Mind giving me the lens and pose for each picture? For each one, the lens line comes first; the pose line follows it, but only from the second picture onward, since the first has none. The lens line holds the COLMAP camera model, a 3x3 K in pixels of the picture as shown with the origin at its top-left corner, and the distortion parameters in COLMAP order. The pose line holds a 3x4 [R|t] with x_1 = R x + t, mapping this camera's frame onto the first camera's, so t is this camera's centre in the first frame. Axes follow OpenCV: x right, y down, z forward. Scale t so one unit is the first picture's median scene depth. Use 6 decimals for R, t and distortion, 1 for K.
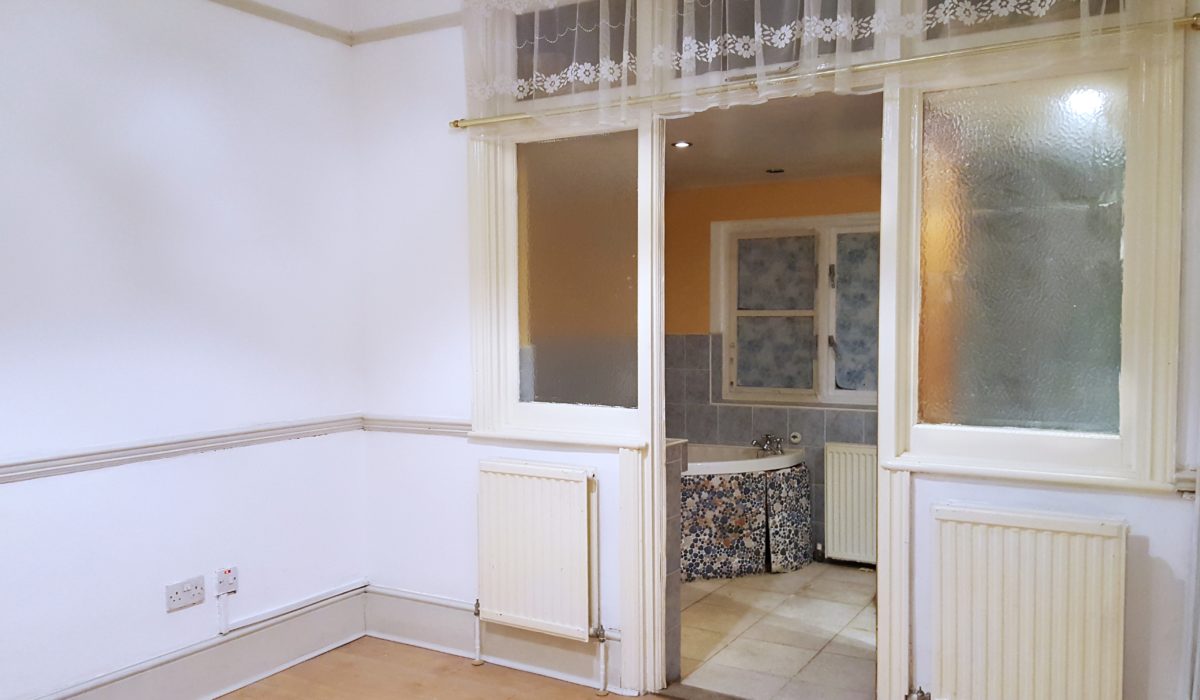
lens RADIAL K [[959.3, 0, 599.2], [0, 959.3, 382.1], [0, 0, 1]] dist [0.185592, -0.254824]
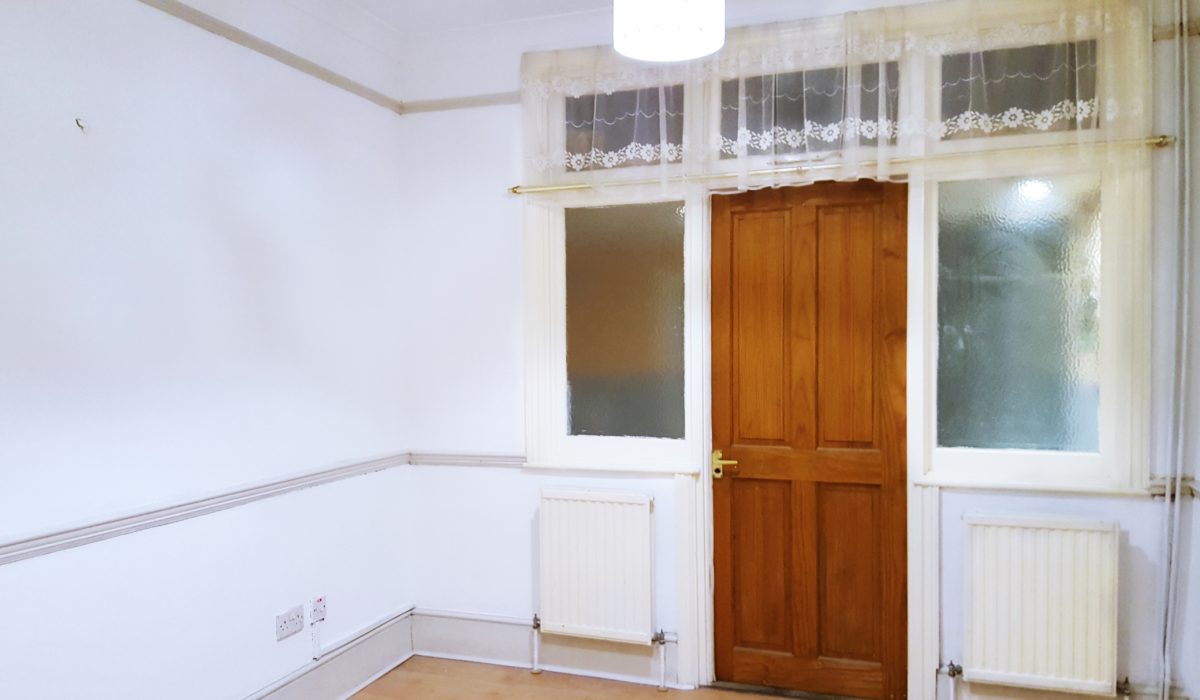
lens RADIAL K [[926.3, 0, 573.0], [0, 926.3, 390.1], [0, 0, 1]] dist [0.179994, -0.237925]
pose [[0.980035, -0.012214, 0.198447, -0.315776], [0.016324, 0.999685, -0.019086, -0.012783], [-0.198152, 0.021944, 0.979926, -0.071228]]
